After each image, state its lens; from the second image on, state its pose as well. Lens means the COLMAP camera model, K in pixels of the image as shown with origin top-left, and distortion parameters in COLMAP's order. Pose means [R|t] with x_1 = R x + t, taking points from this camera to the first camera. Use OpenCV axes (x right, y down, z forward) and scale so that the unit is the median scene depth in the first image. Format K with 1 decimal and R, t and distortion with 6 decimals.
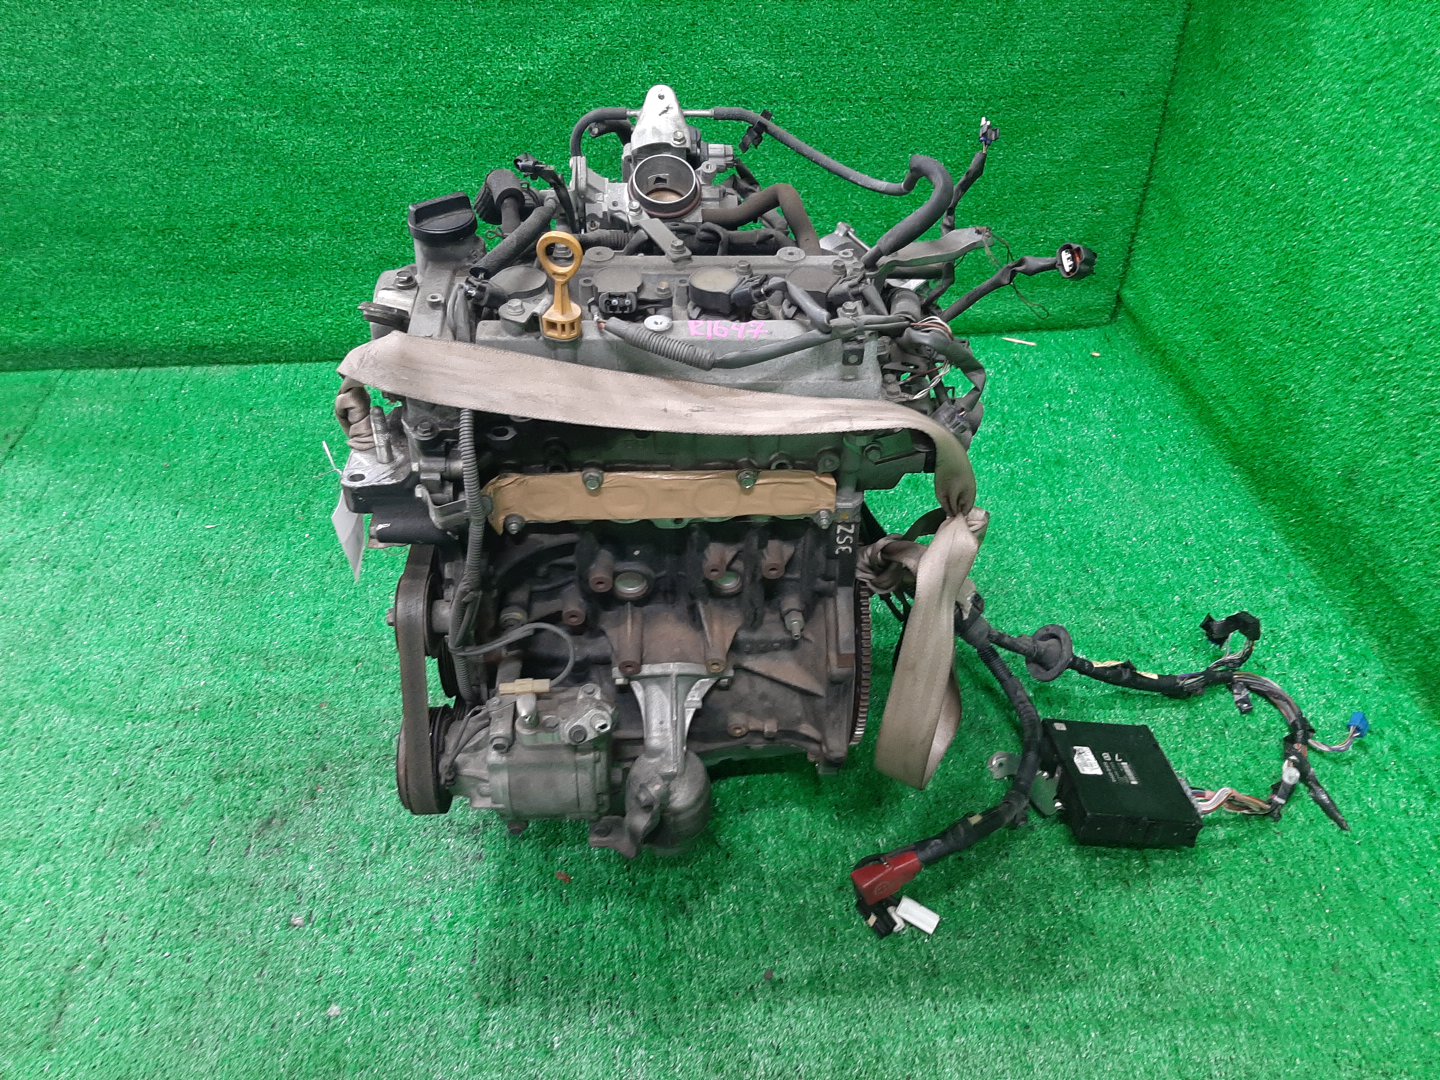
lens RADIAL K [[1124.6, 0, 720.0], [0, 1124.6, 540.0], [0, 0, 1]] dist [0.040189, -0.089651]
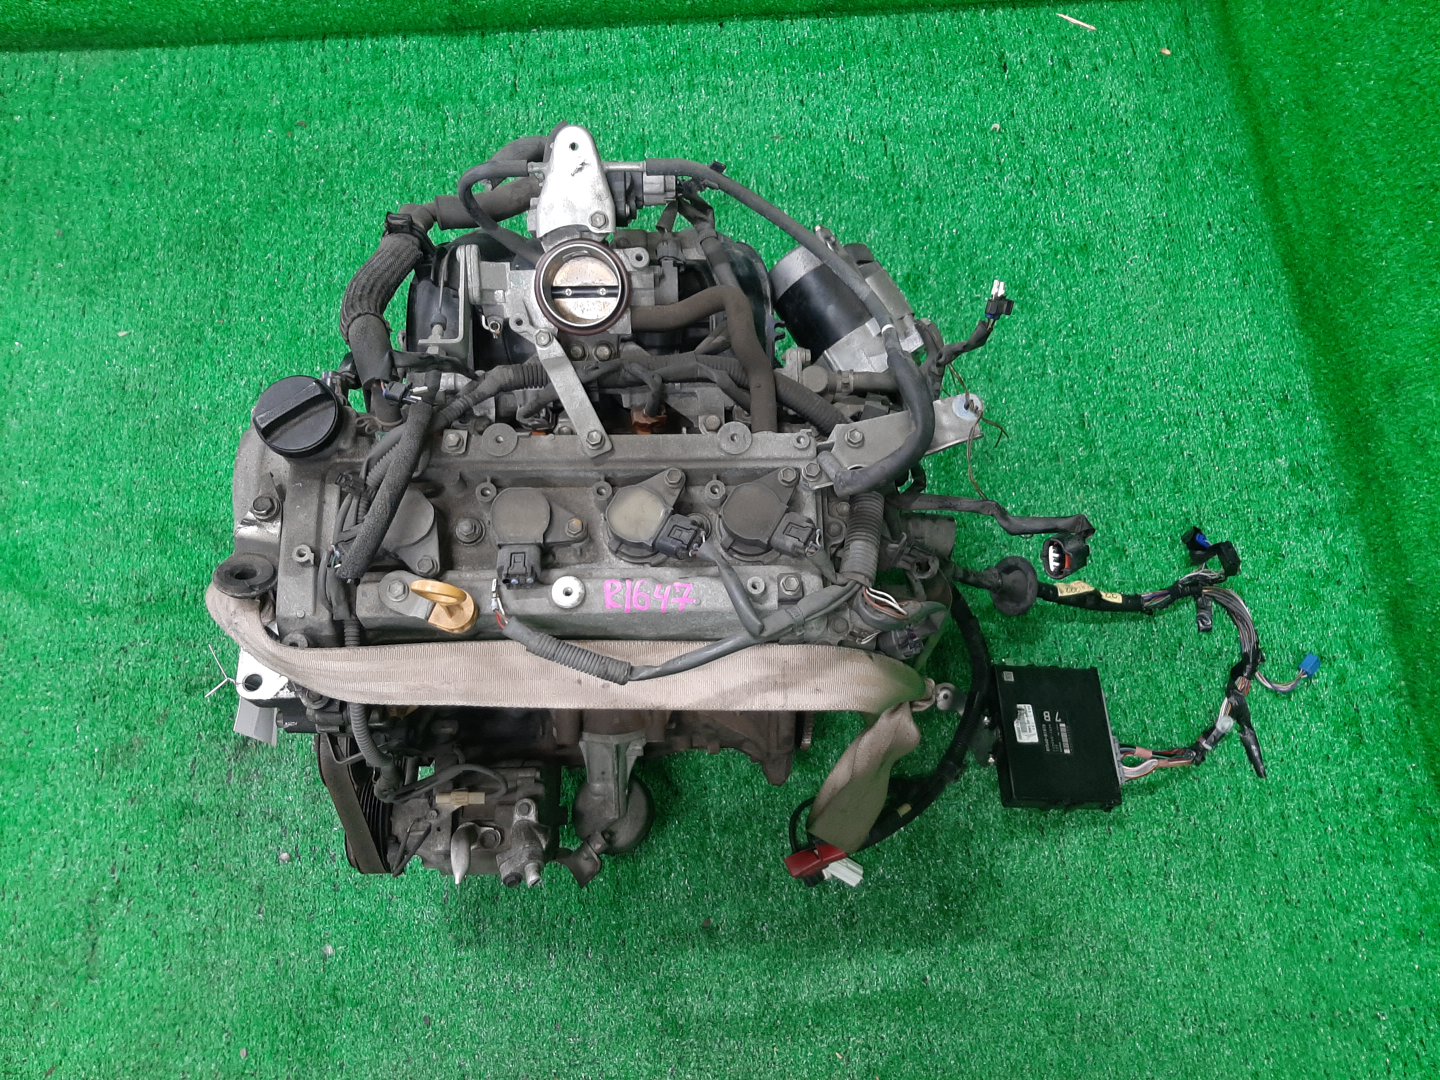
lens RADIAL K [[1124.6, 0, 720.0], [0, 1124.6, 540.0], [0, 0, 1]] dist [0.040189, -0.089651]
pose [[0.999639, 0.026702, -0.002960, 0.048380], [-0.021206, 0.851865, 0.523331, -0.522046], [0.016495, -0.523080, 0.852124, 0.225627]]
